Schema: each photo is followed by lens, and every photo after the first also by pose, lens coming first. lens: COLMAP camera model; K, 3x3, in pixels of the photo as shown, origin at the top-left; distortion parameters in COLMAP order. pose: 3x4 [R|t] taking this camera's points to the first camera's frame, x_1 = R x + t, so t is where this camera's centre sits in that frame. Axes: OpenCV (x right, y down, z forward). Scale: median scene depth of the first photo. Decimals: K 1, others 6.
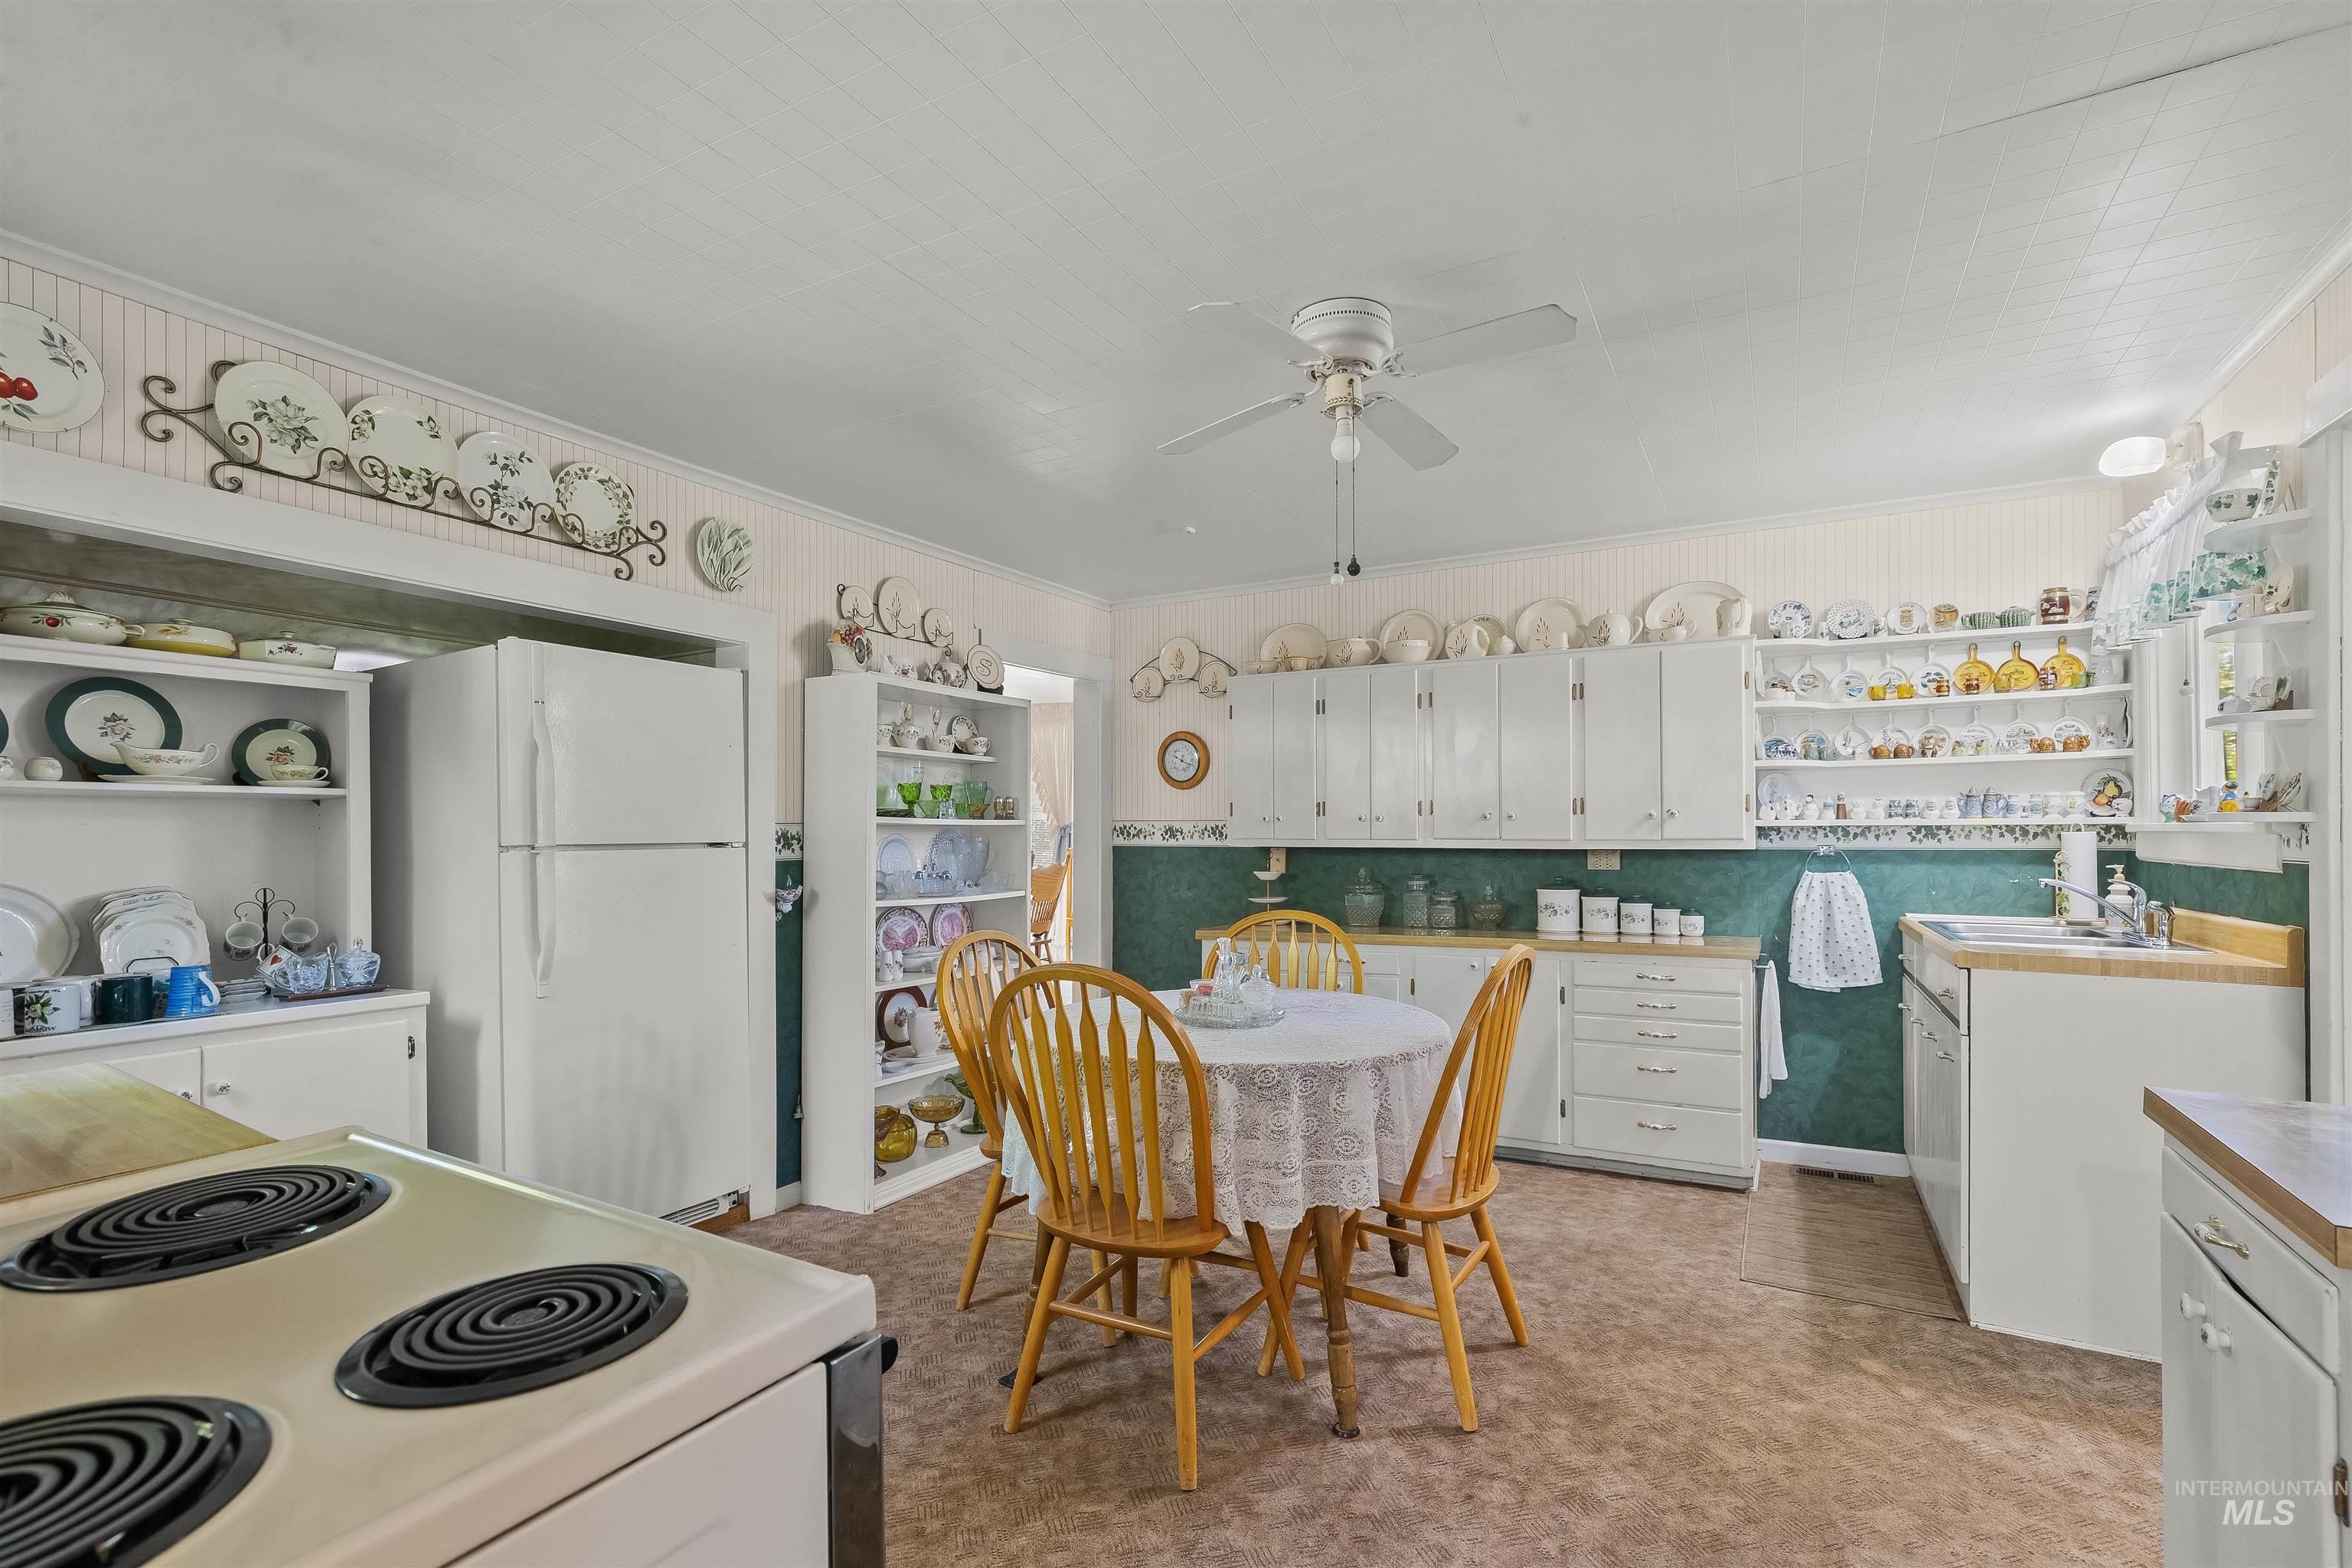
lens RADIAL K [[1095.8, 0, 1175.6], [0, 1095.8, 803.5], [0, 0, 1]] dist [-0.002001, 0.000915]
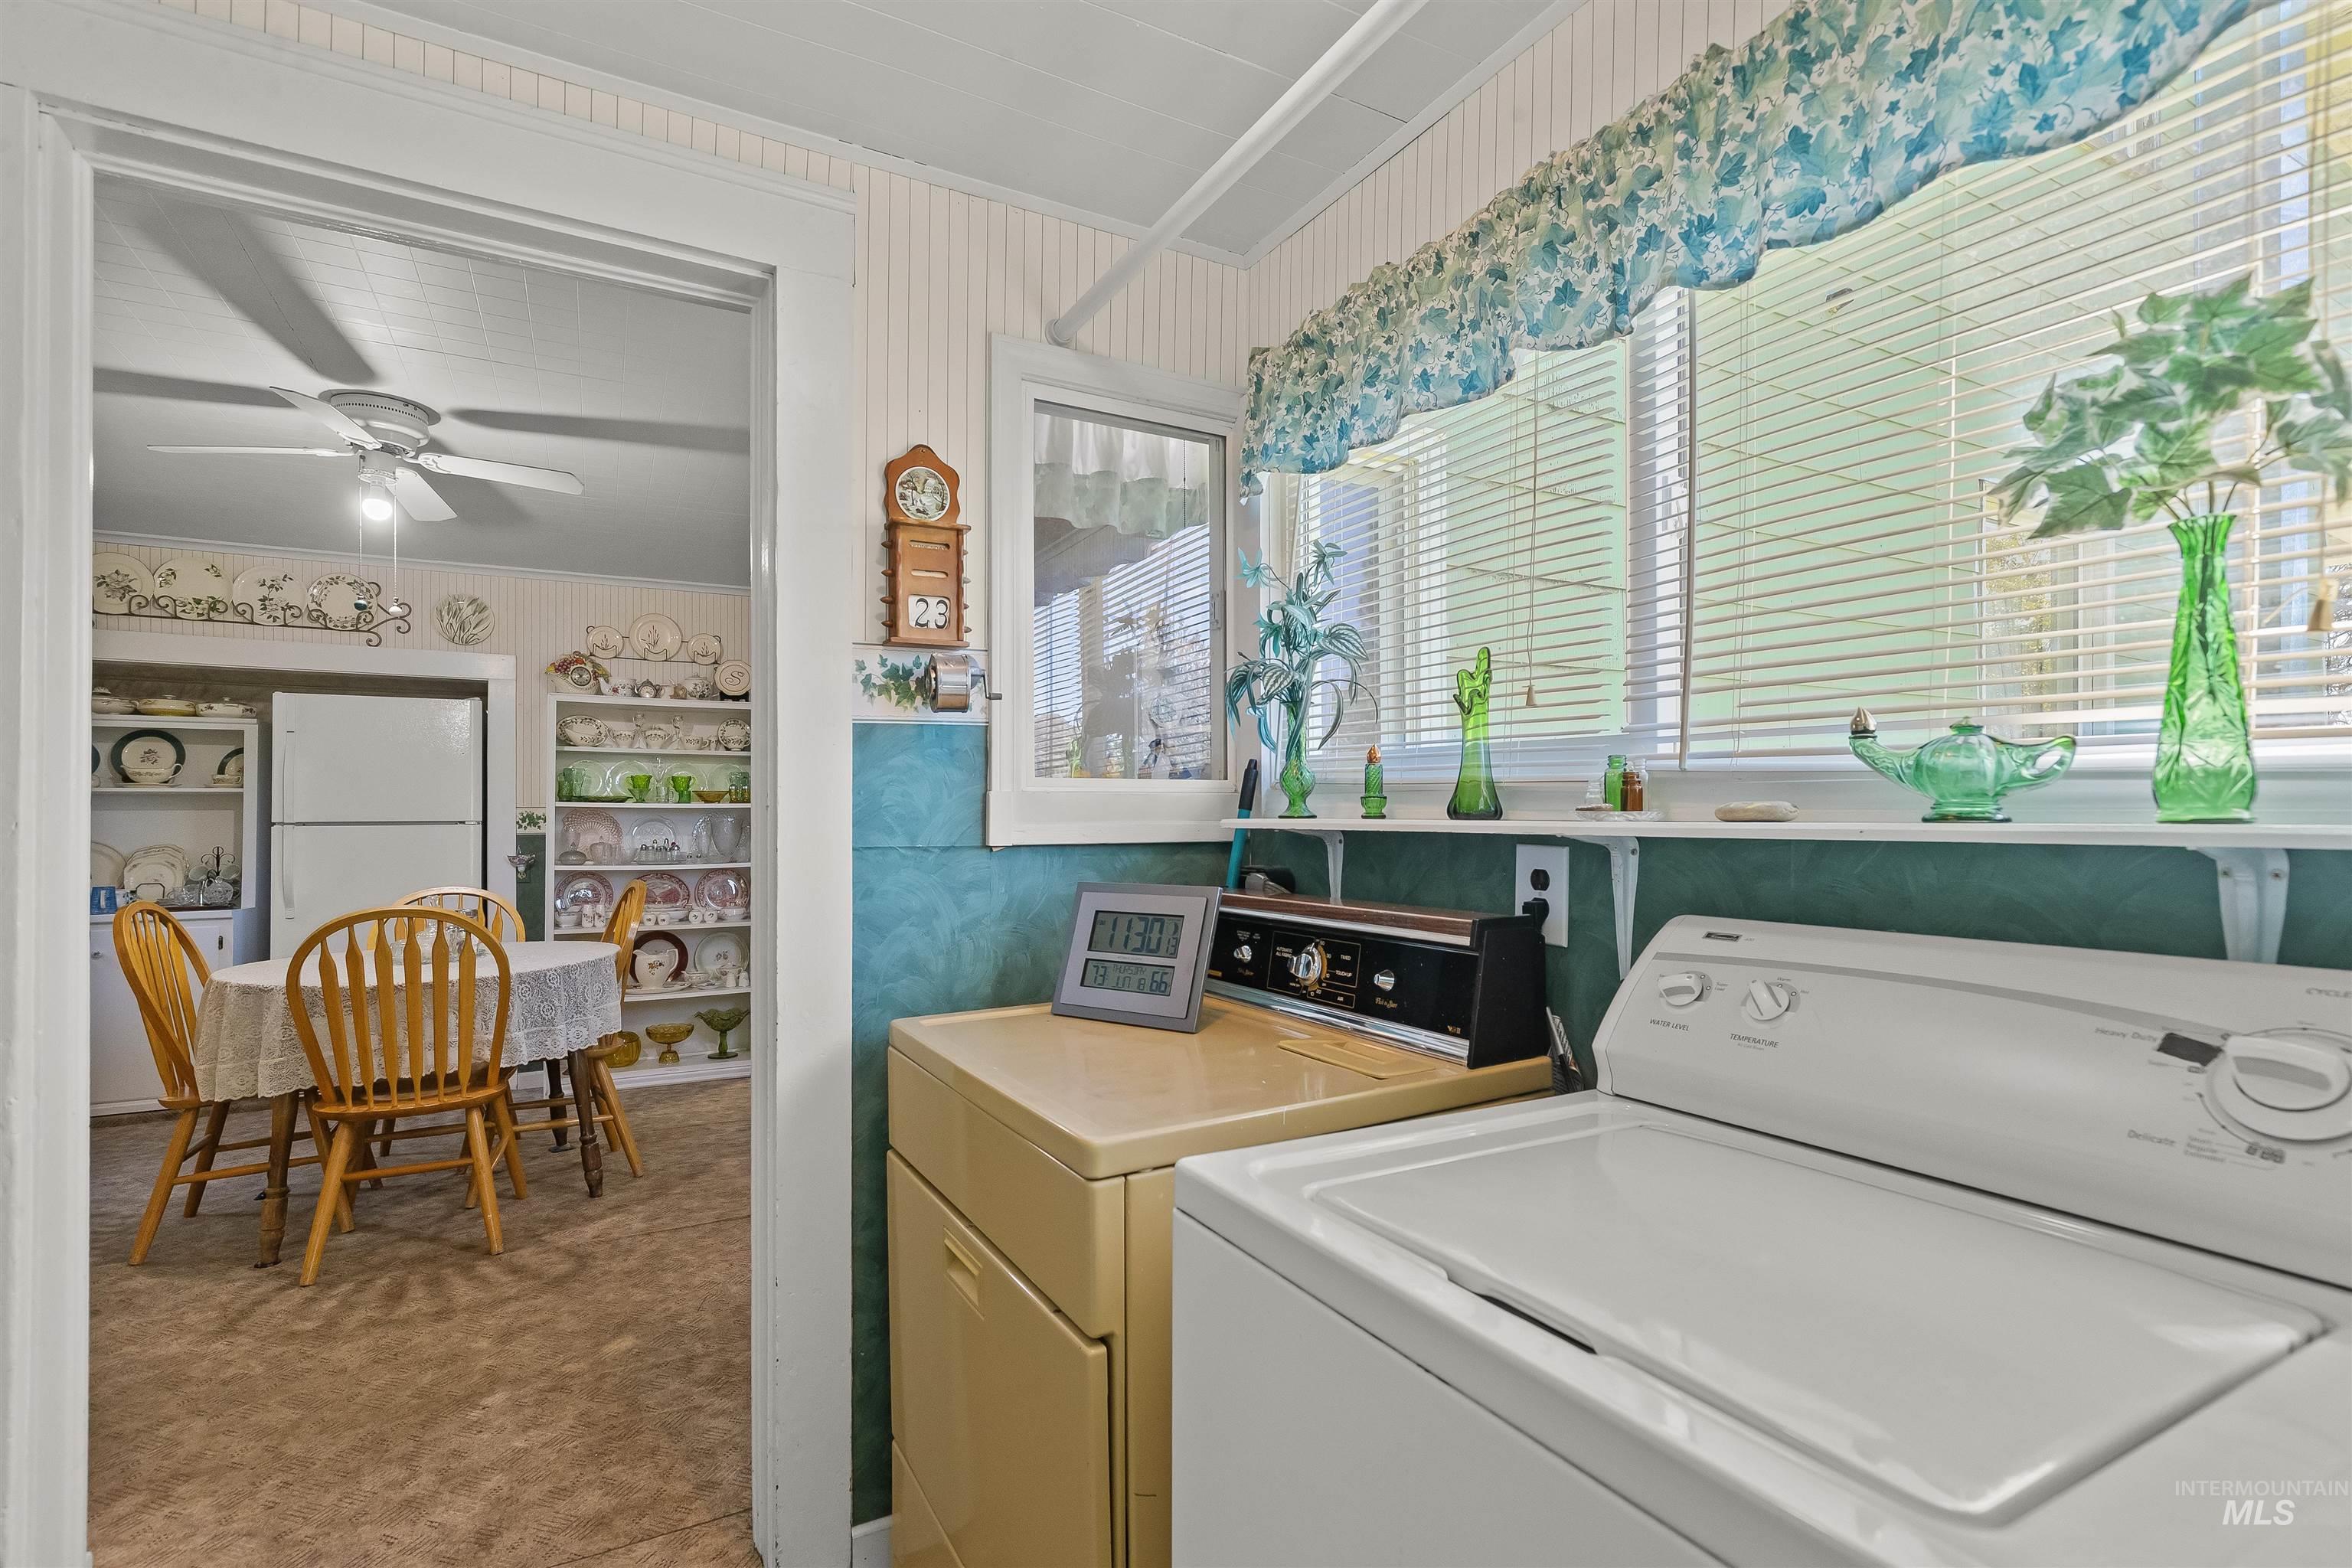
lens RADIAL K [[1095.8, 0, 1168.3], [0, 1095.8, 793.6], [0, 0, 1]] dist [-0.002001, 0.000915]
pose [[0.836779, -0.014122, -0.547358, 1.431786], [0.015852, 0.999873, -0.001563, 0.020732], [0.547311, -0.007369, 0.836897, 0.394094]]
